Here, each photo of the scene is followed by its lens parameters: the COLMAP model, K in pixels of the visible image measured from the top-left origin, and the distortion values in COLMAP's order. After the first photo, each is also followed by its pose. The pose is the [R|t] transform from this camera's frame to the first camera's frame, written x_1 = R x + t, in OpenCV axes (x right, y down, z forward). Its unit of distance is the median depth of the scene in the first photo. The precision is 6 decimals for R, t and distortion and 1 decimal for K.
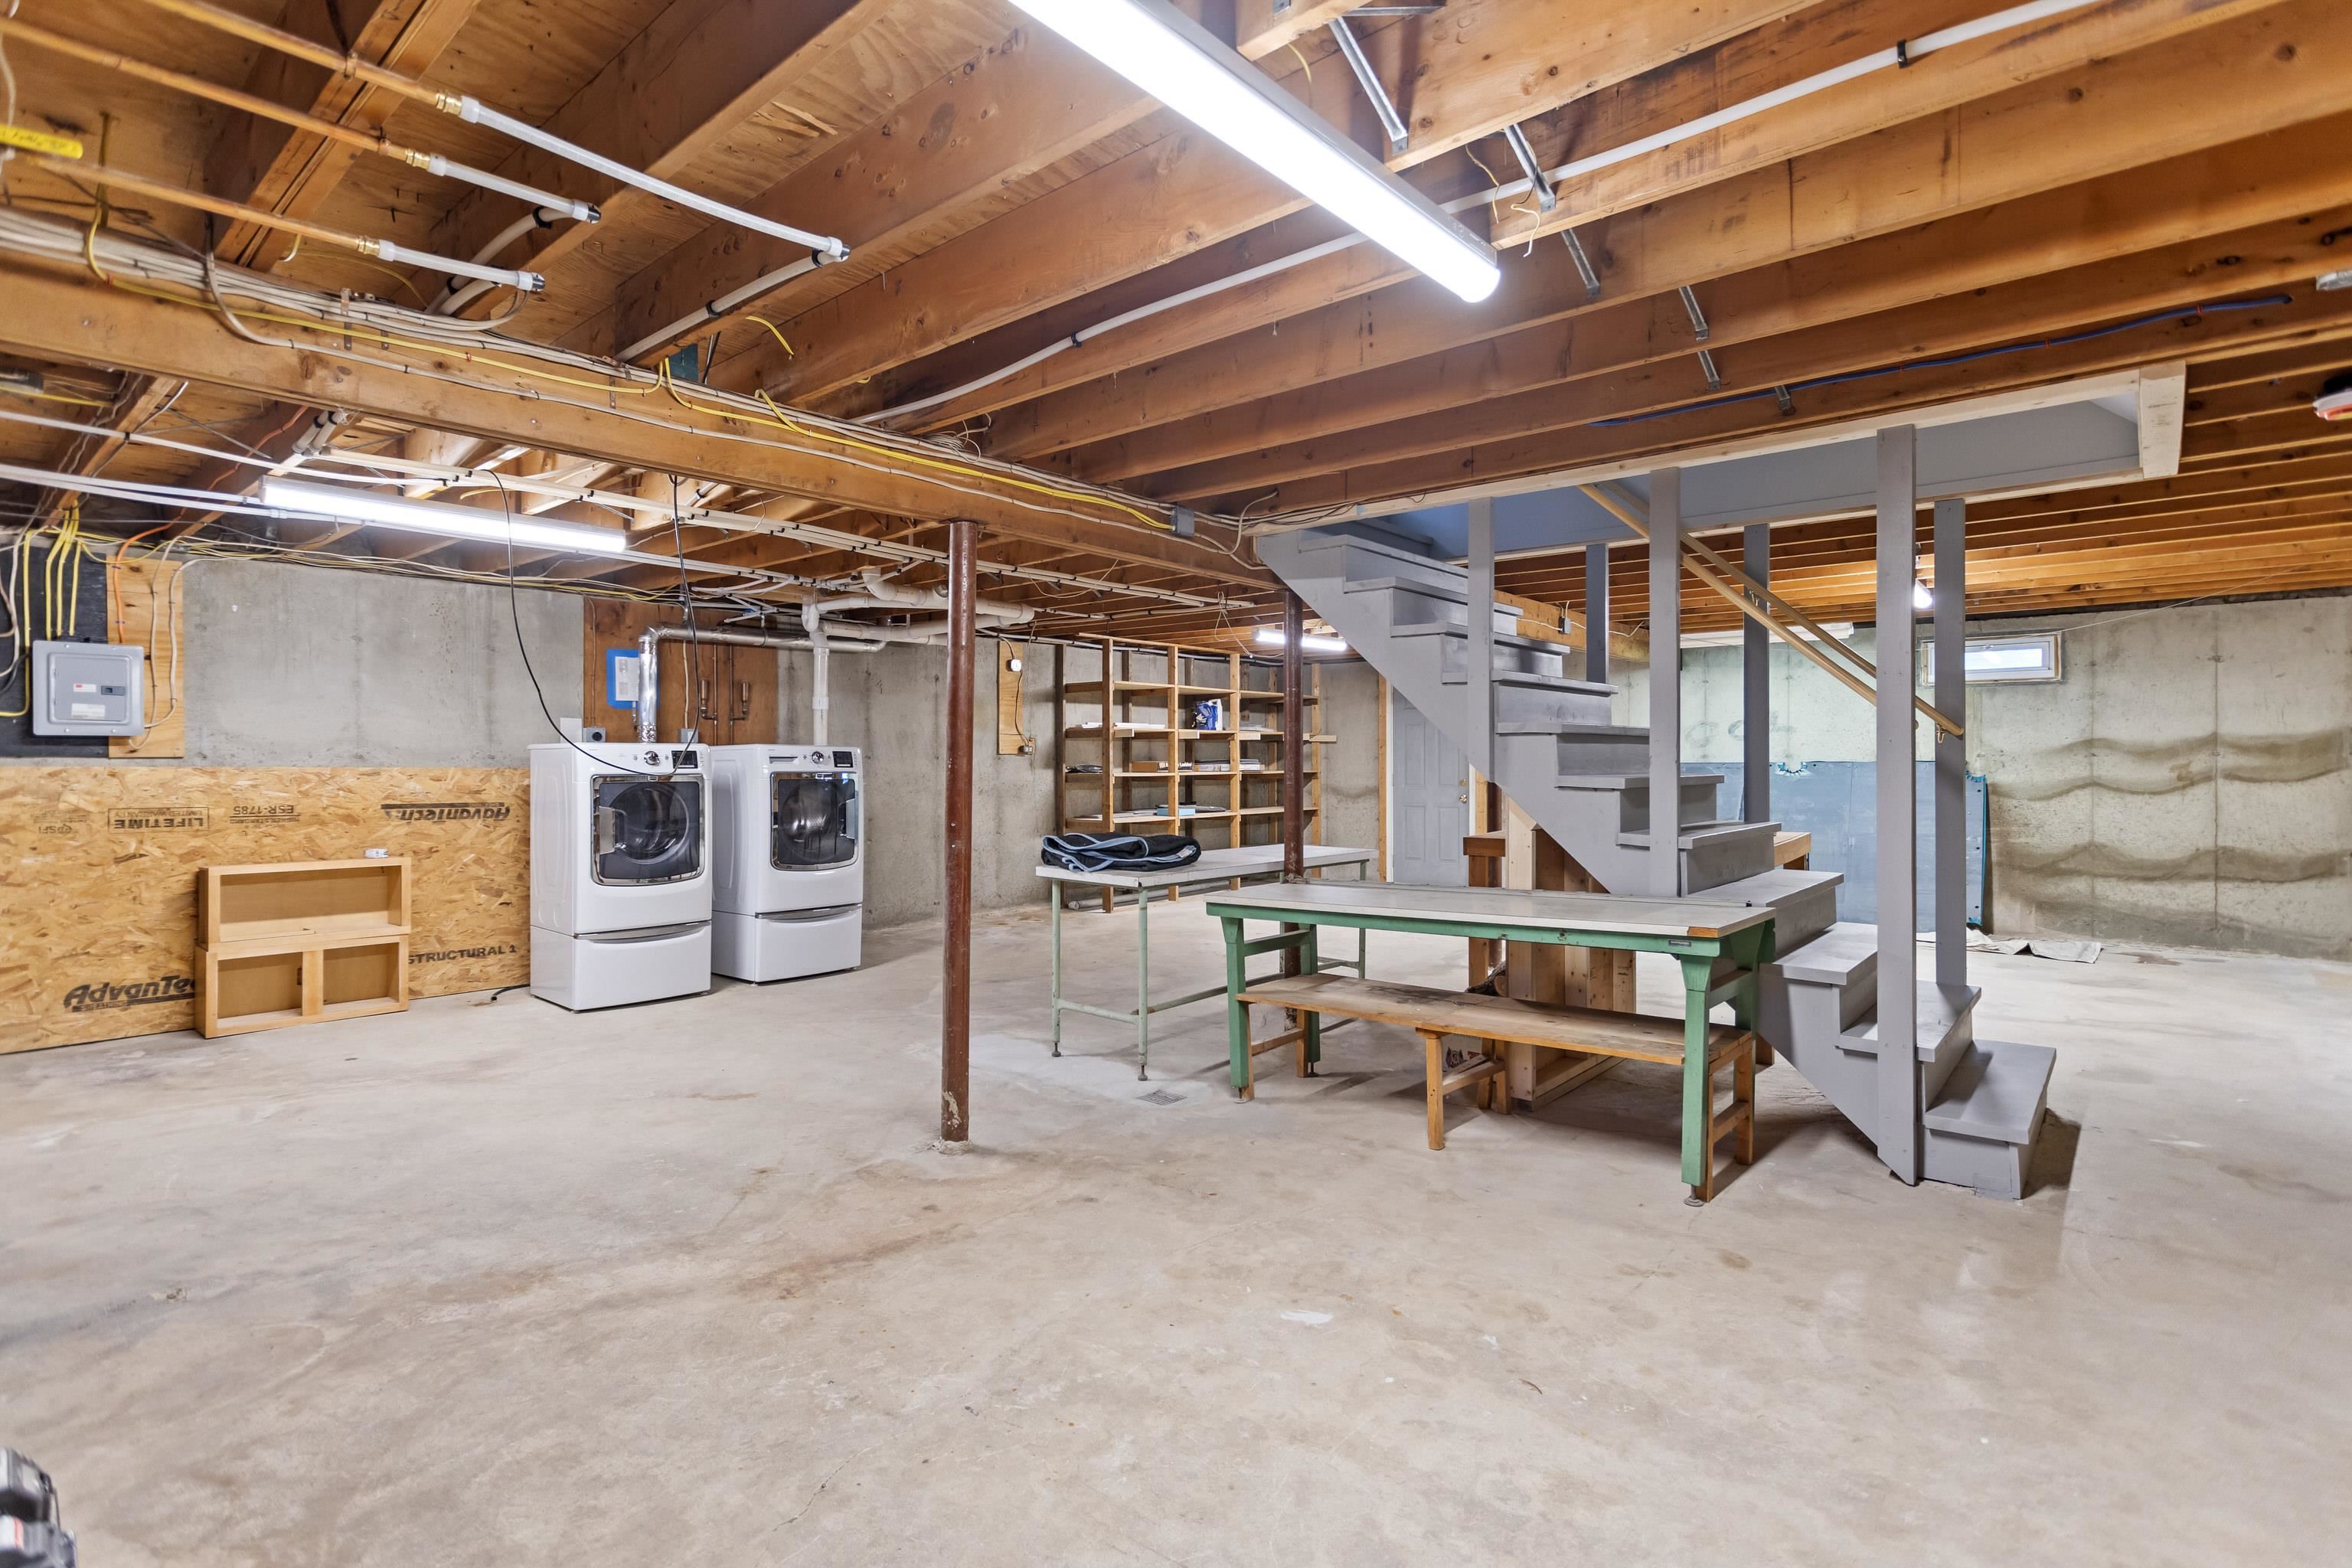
lens RADIAL K [[1112.1, 0, 1187.7], [0, 1112.1, 756.0], [0, 0, 1]] dist [0.000009, 0.001615]
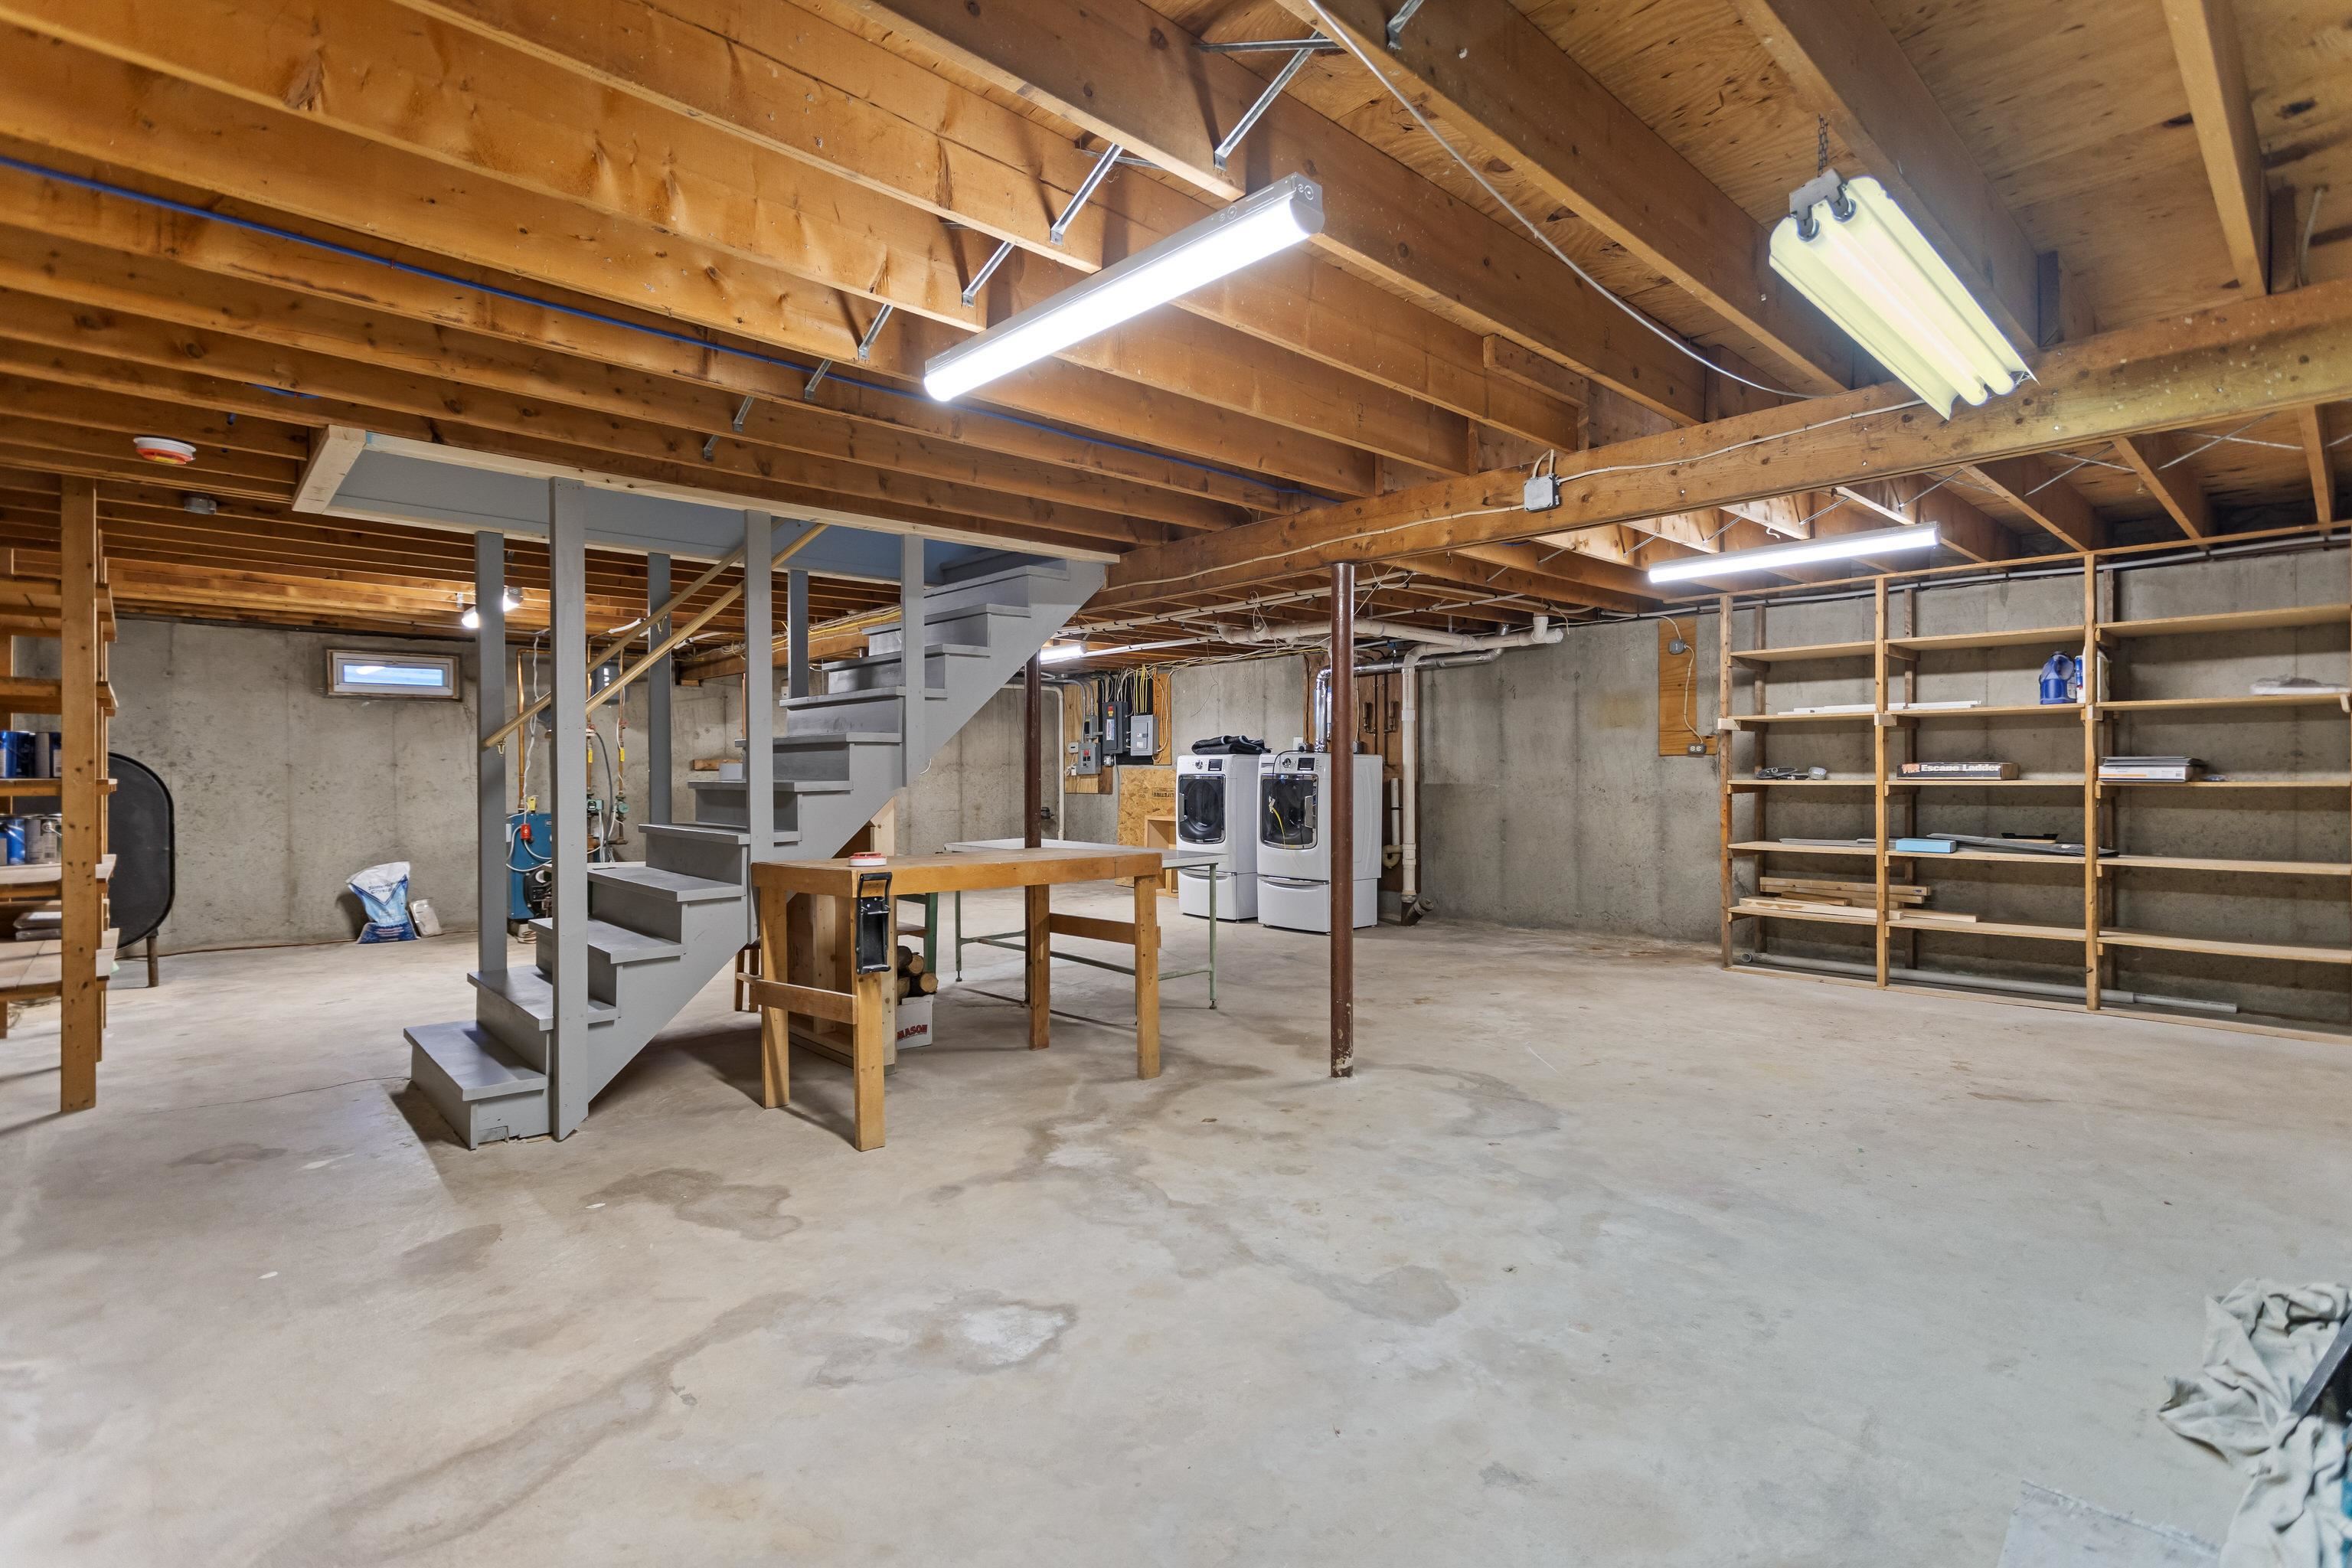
lens RADIAL K [[1112.1, 0, 1184.3], [0, 1112.1, 769.3], [0, 0, 1]] dist [0.000009, 0.001615]
pose [[-0.108744, 0.003092, -0.994065, 0.959361], [0.010495, 0.999943, 0.001963, 0.004666], [0.994014, -0.010220, -0.108770, 1.001913]]
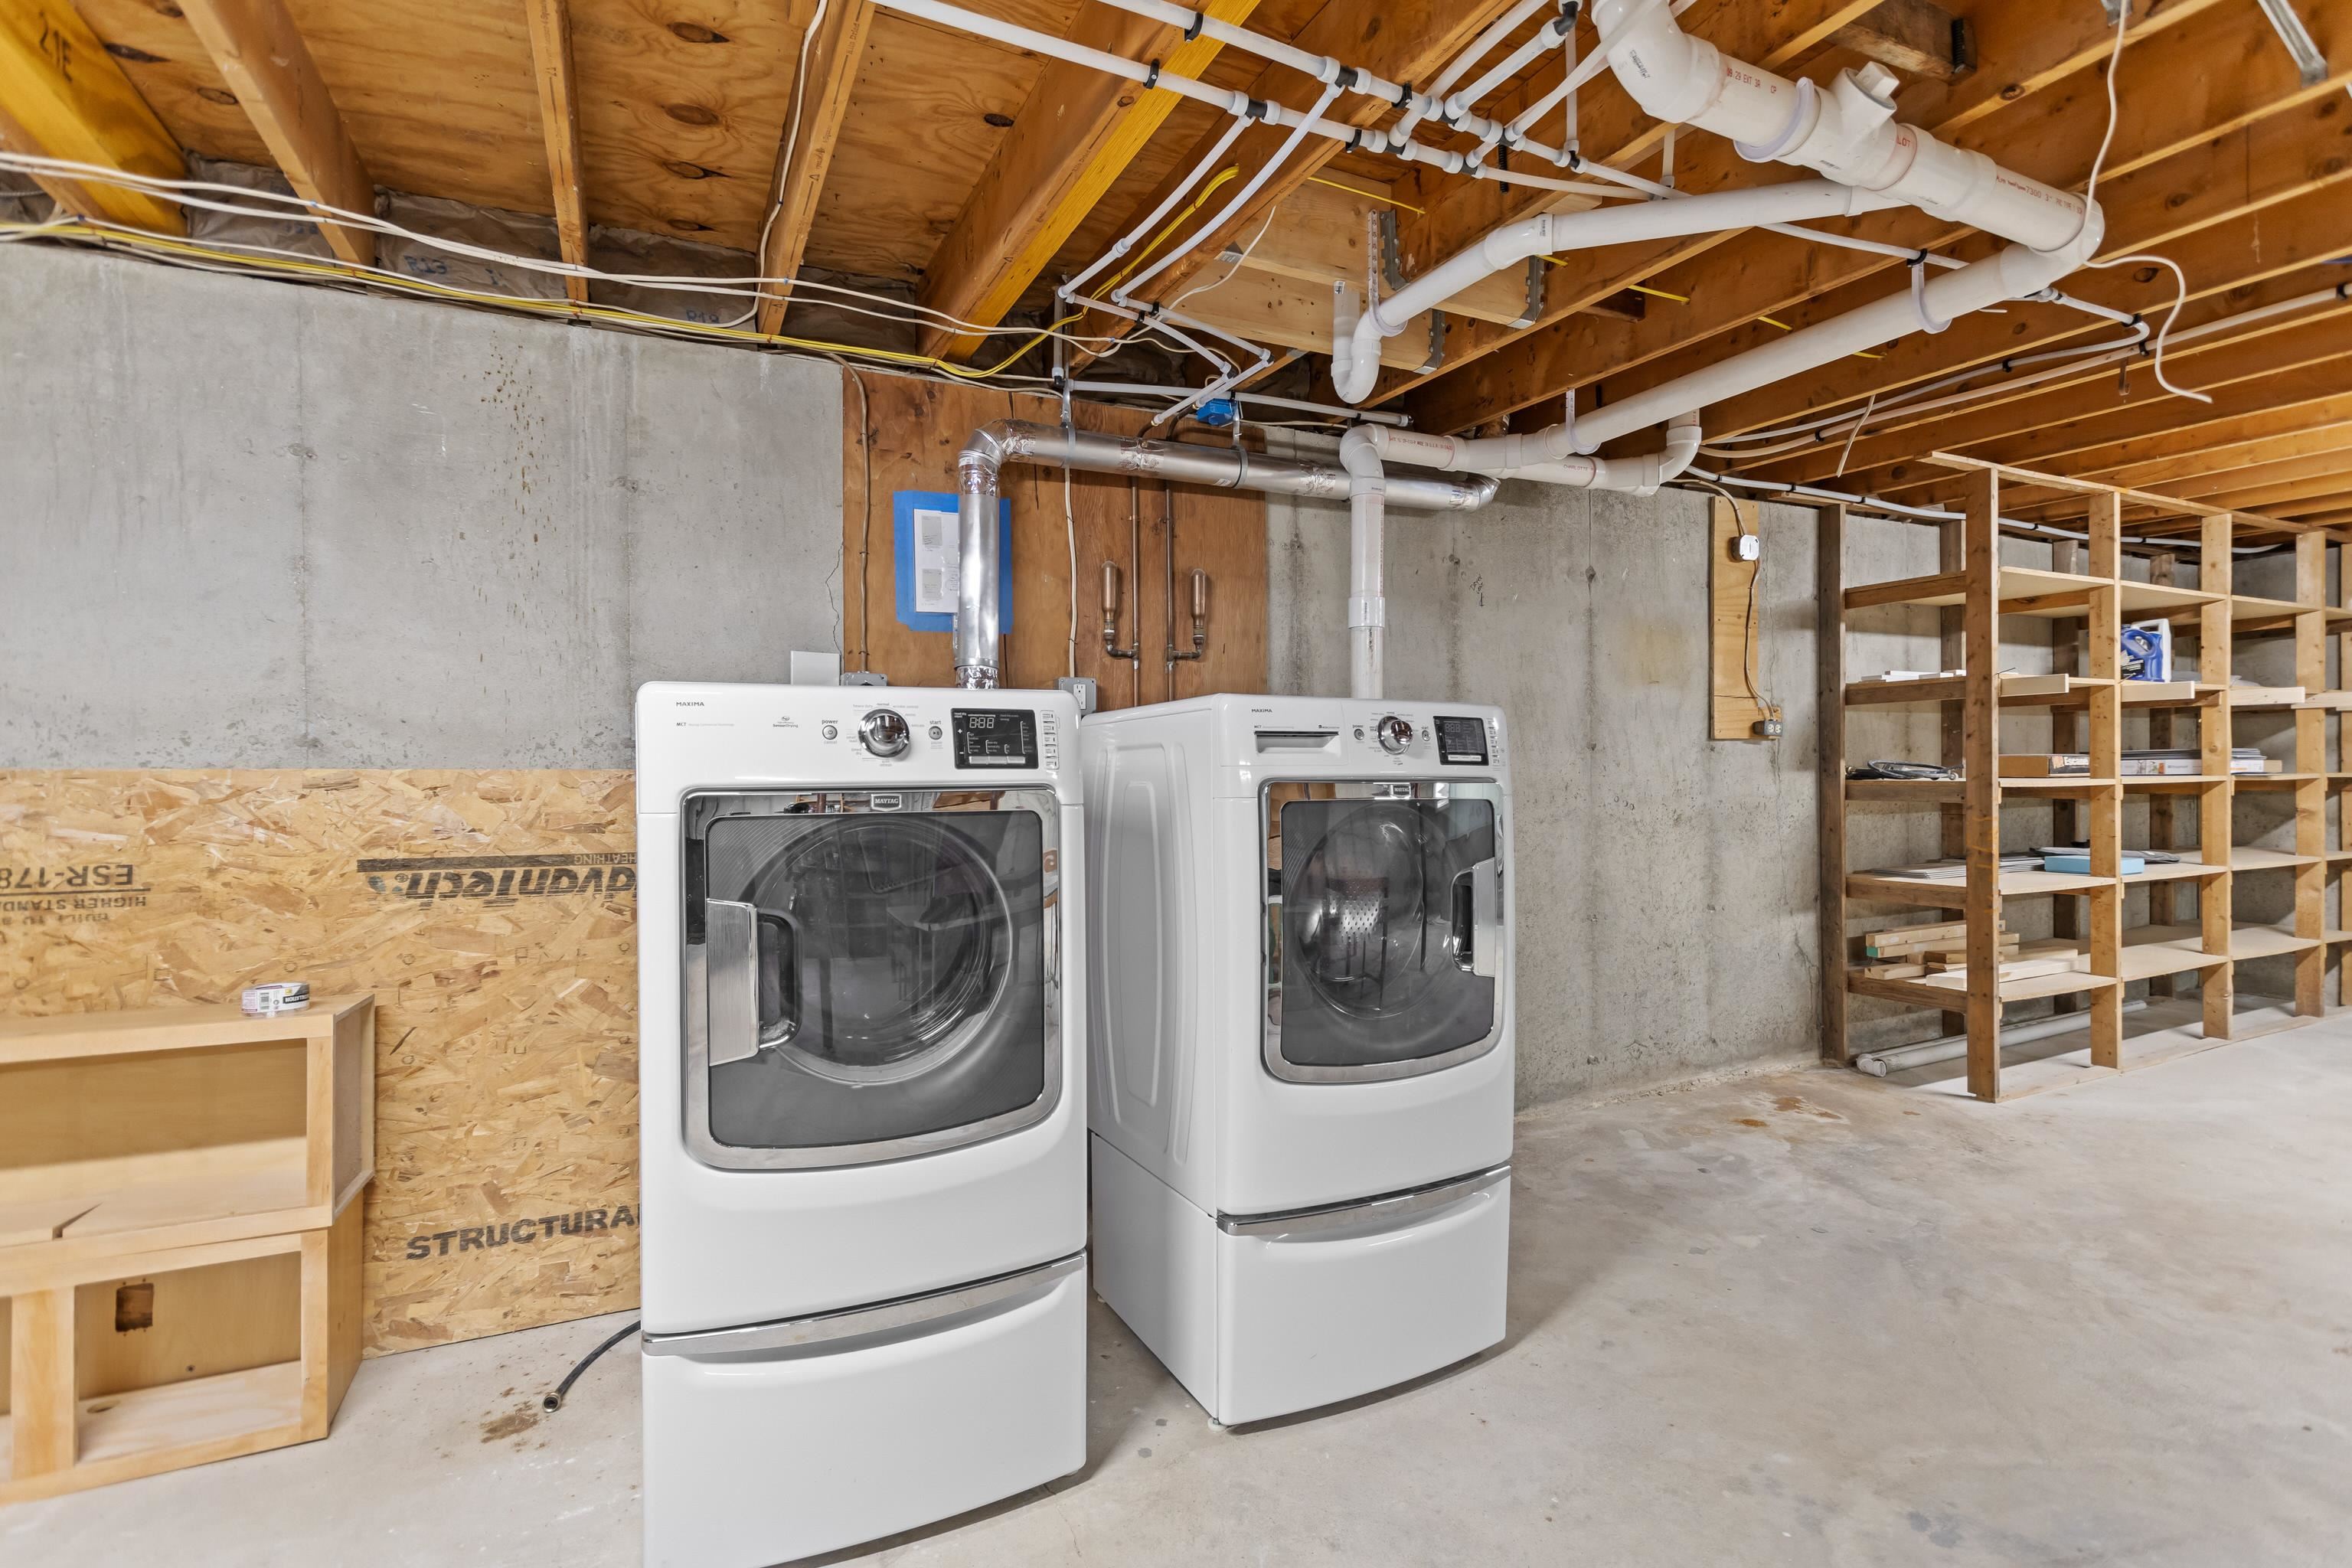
lens RADIAL K [[1112.1, 0, 1189.5], [0, 1112.1, 776.4], [0, 0, 1]] dist [0.000009, 0.001615]
pose [[0.916186, -0.000985, -0.400751, -0.251095], [0.006836, 0.999890, 0.013170, 0.008569], [0.400694, -0.014806, 0.916092, 0.661667]]
